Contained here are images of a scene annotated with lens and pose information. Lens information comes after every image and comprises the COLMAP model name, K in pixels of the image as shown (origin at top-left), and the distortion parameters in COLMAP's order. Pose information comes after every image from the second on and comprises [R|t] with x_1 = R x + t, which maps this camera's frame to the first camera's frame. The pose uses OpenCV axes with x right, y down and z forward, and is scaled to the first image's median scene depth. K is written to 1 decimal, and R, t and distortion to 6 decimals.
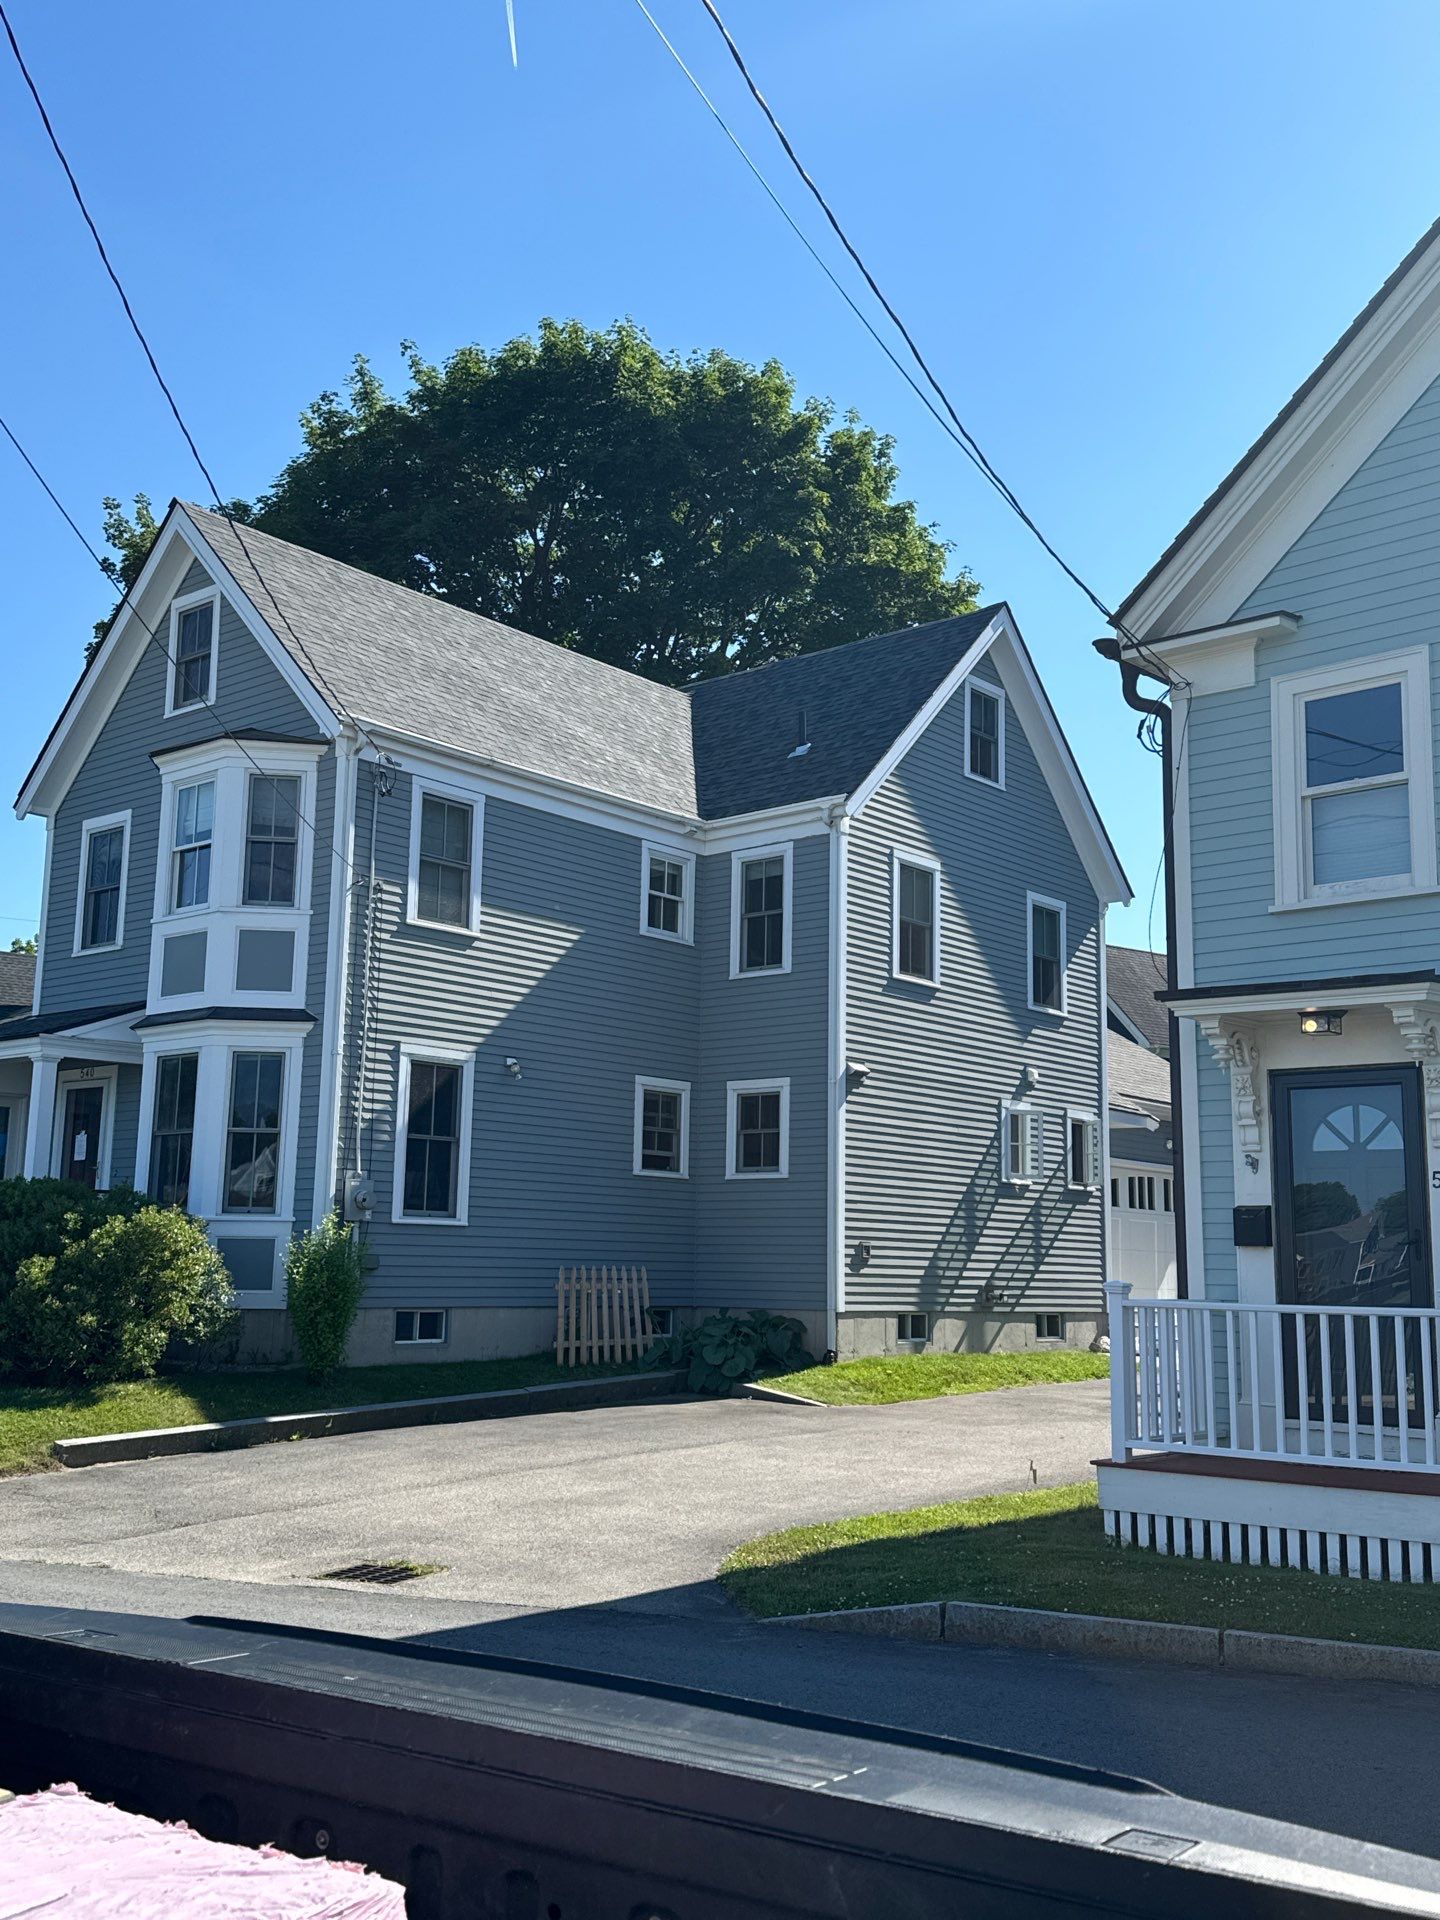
lens RADIAL K [[1871.3, 0, 749.1], [0, 1871.3, 960.9], [0, 0, 1]] dist [0.111012, -0.005718]
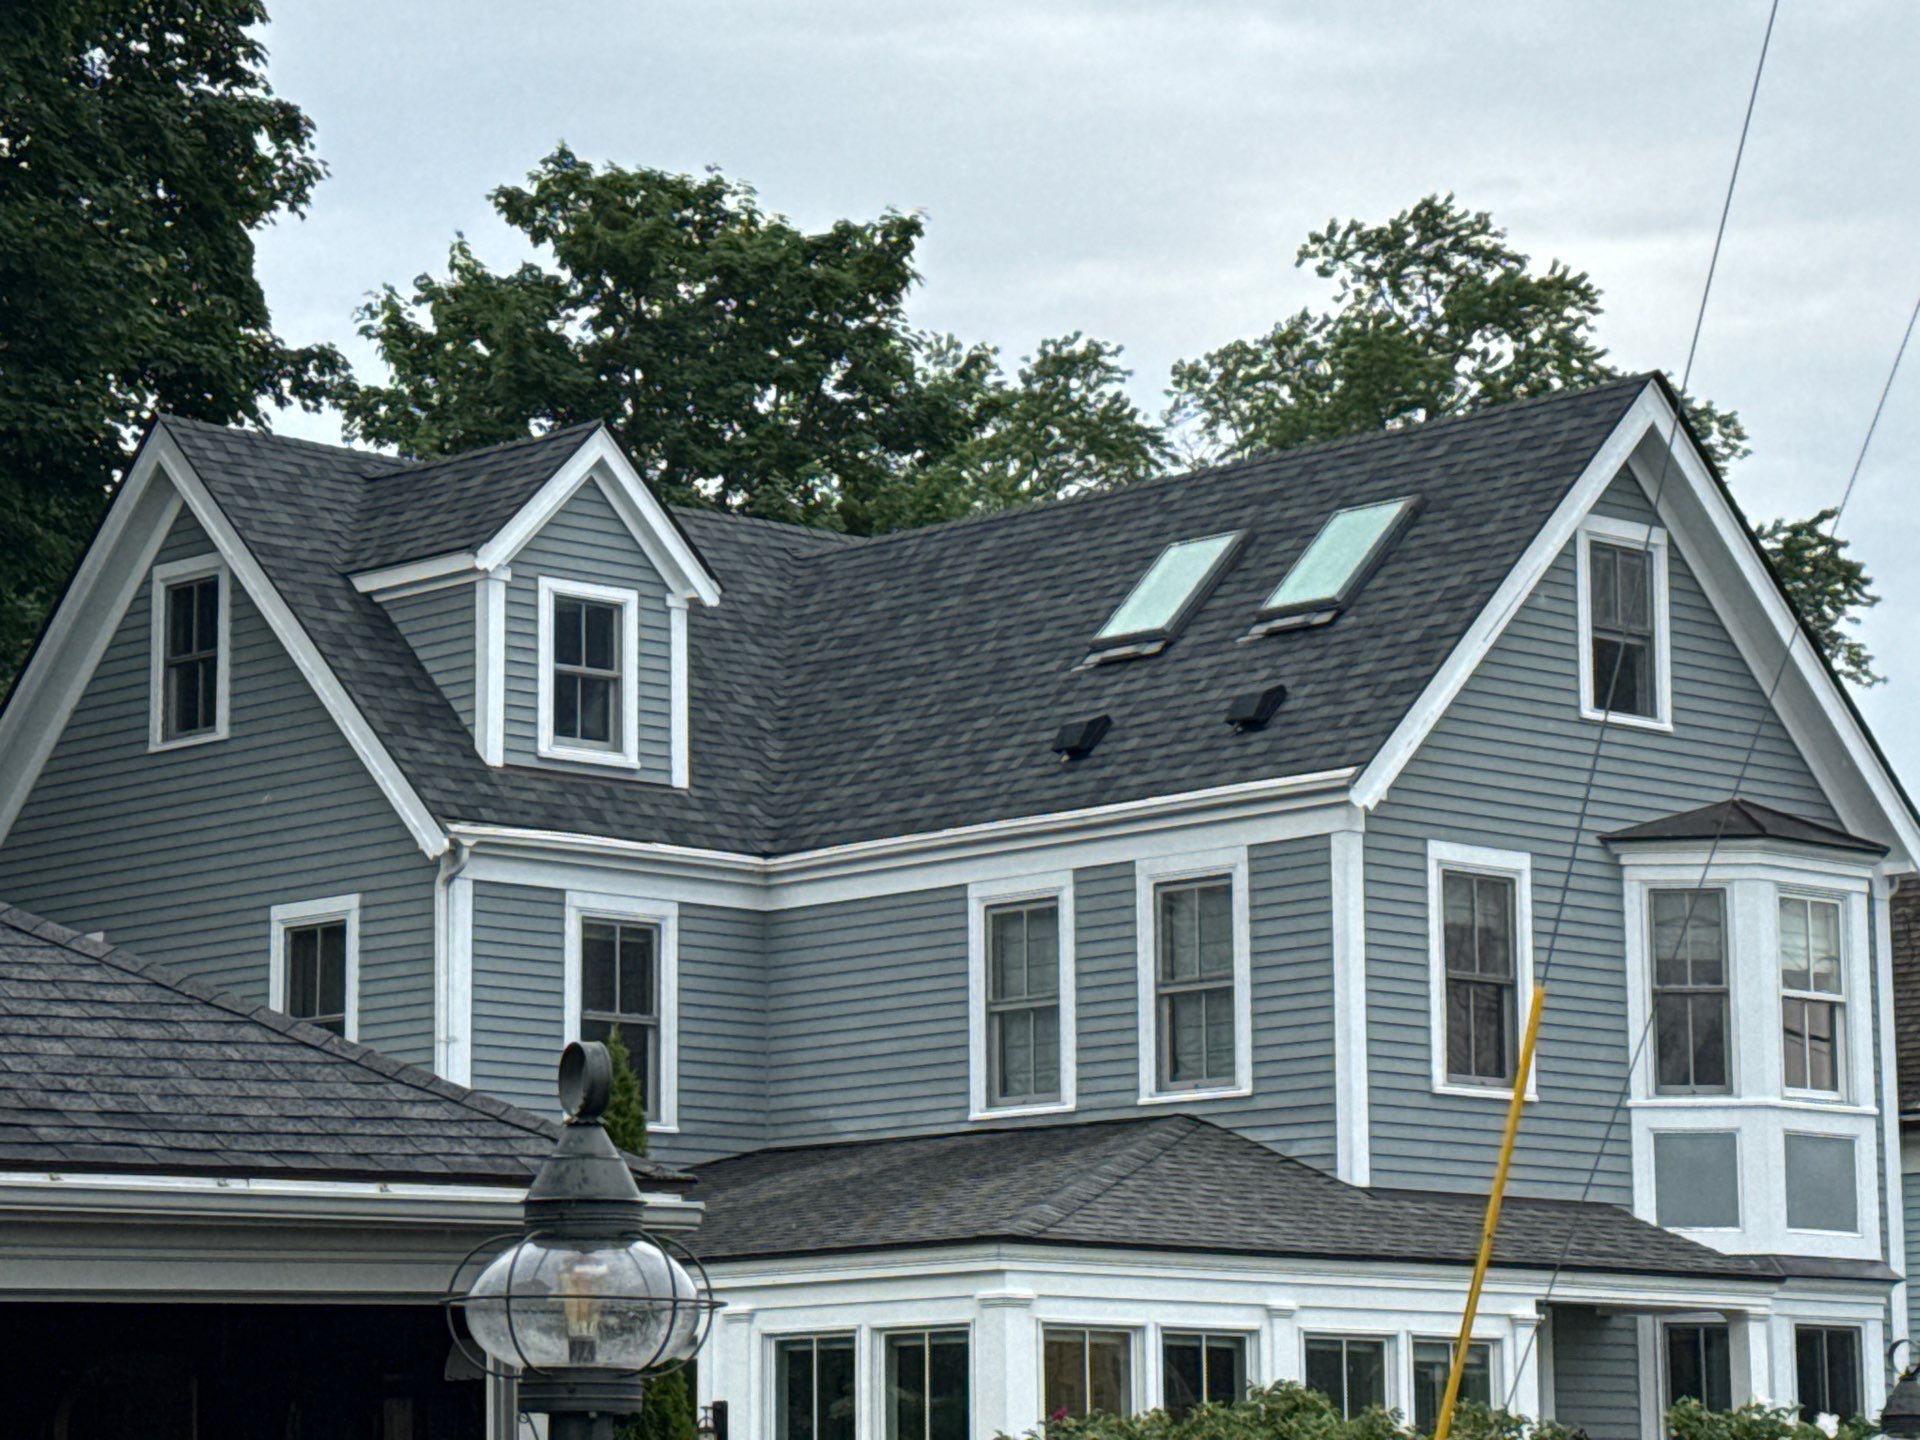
lens RADIAL K [[5245.9, 0, 954.1], [0, 5245.9, 691.2], [0, 0, 1]] dist [0.198730, 0.344310]
pose [[0.113076, 0.140450, 0.983610, -1.957244], [-0.155566, 0.980252, -0.122086, 0.095063], [-0.981332, -0.139211, 0.132692, 0.984557]]
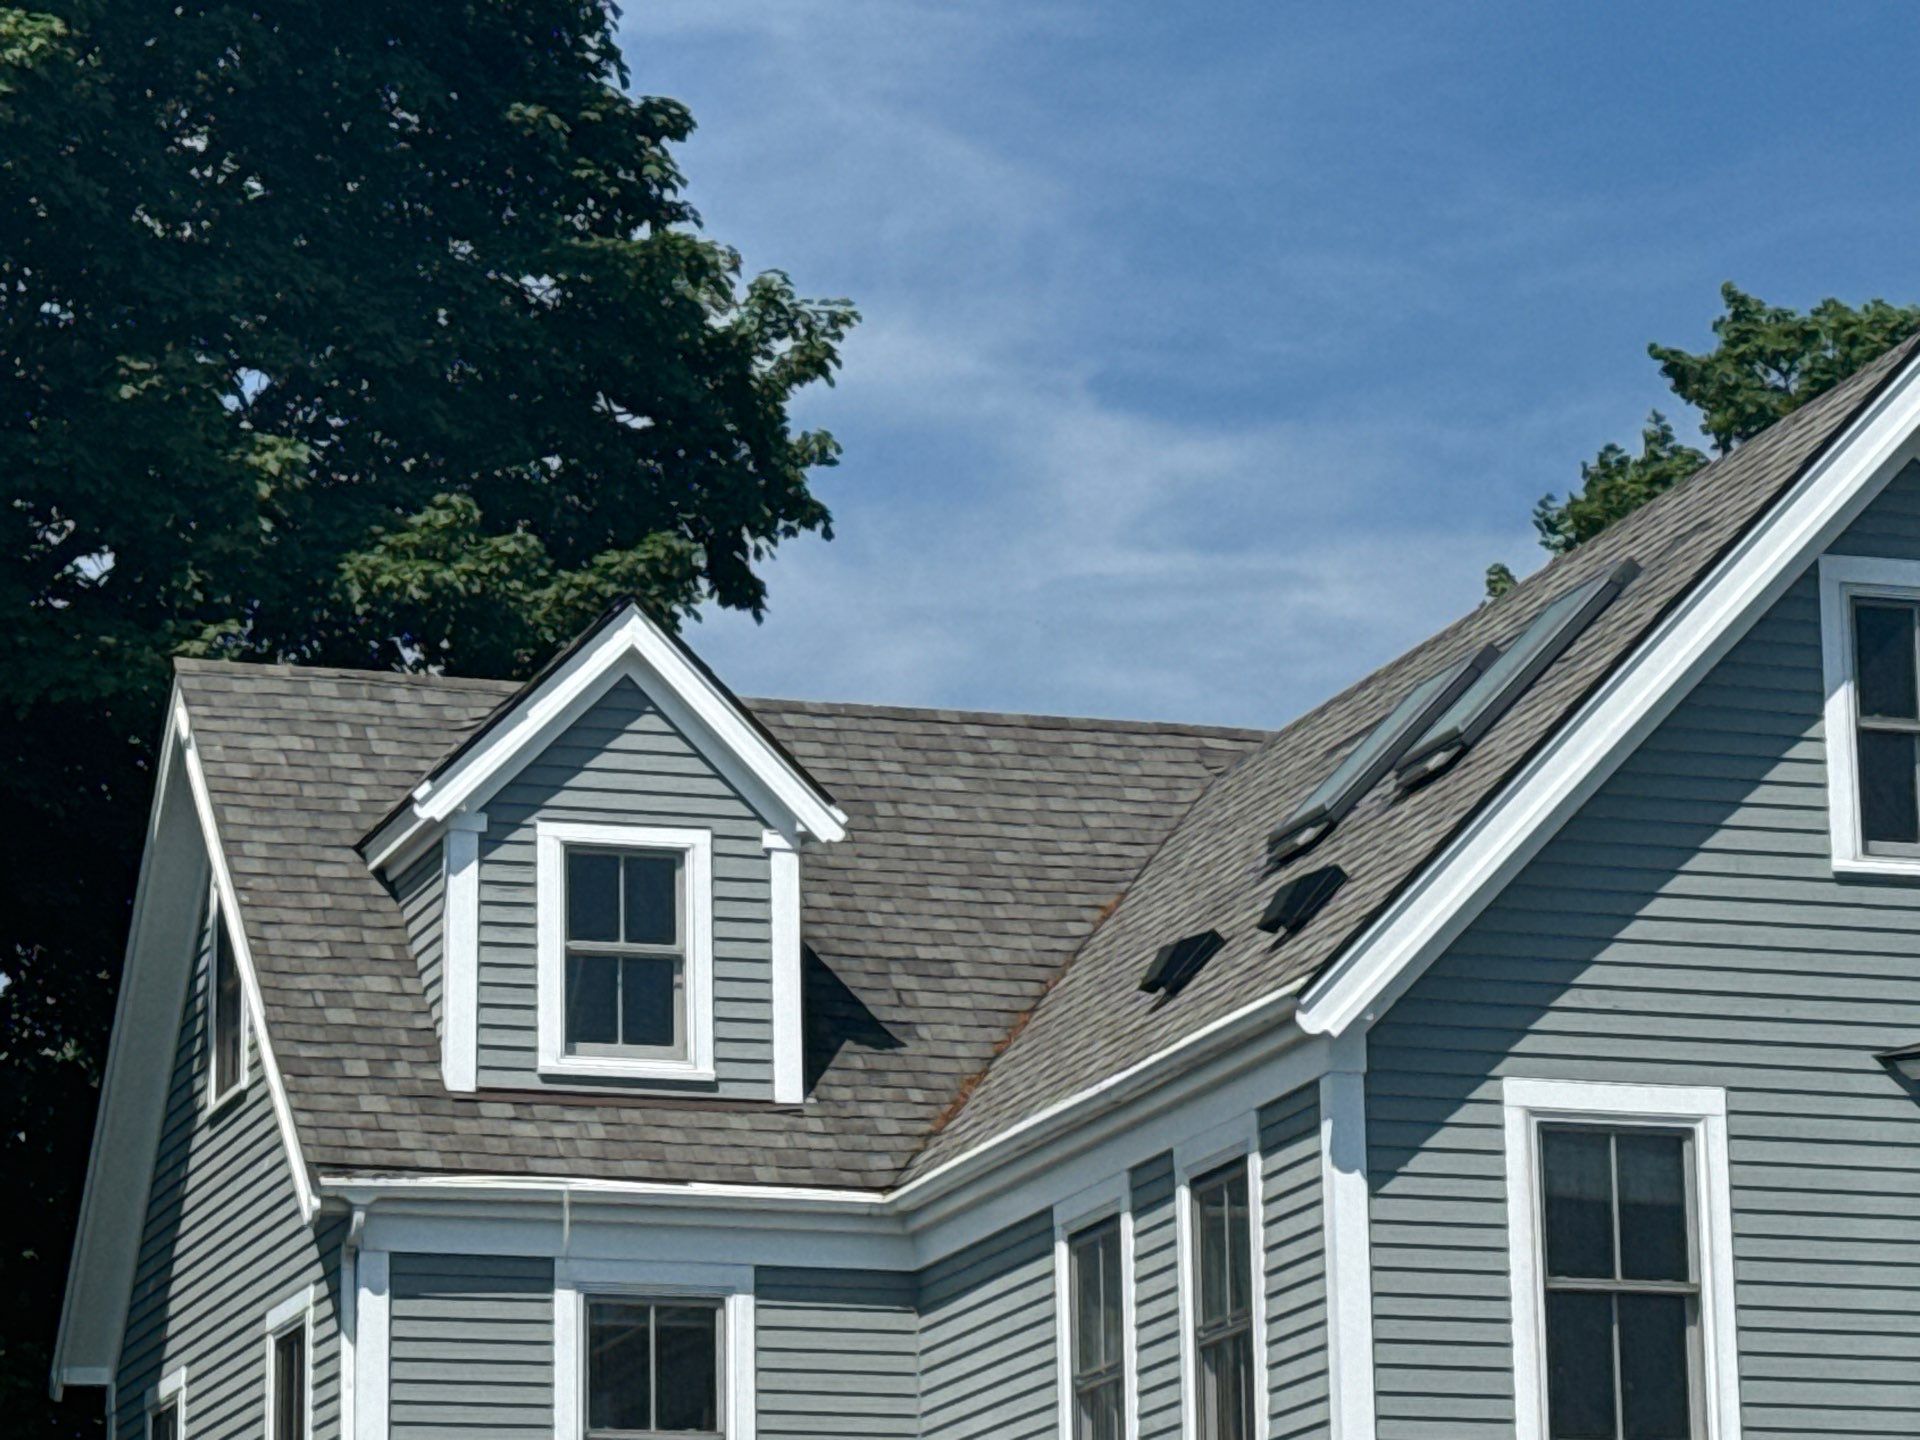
lens RADIAL K [[6427.6, 0, 920.3], [0, 6427.6, 721.7], [0, 0, 1]] dist [0.133001, -0.144144]
pose [[0.529107, 0.170321, 0.831286, -1.488594], [-0.114782, 0.985011, -0.128759, 0.029124], [-0.840756, -0.027289, 0.540726, 0.464762]]
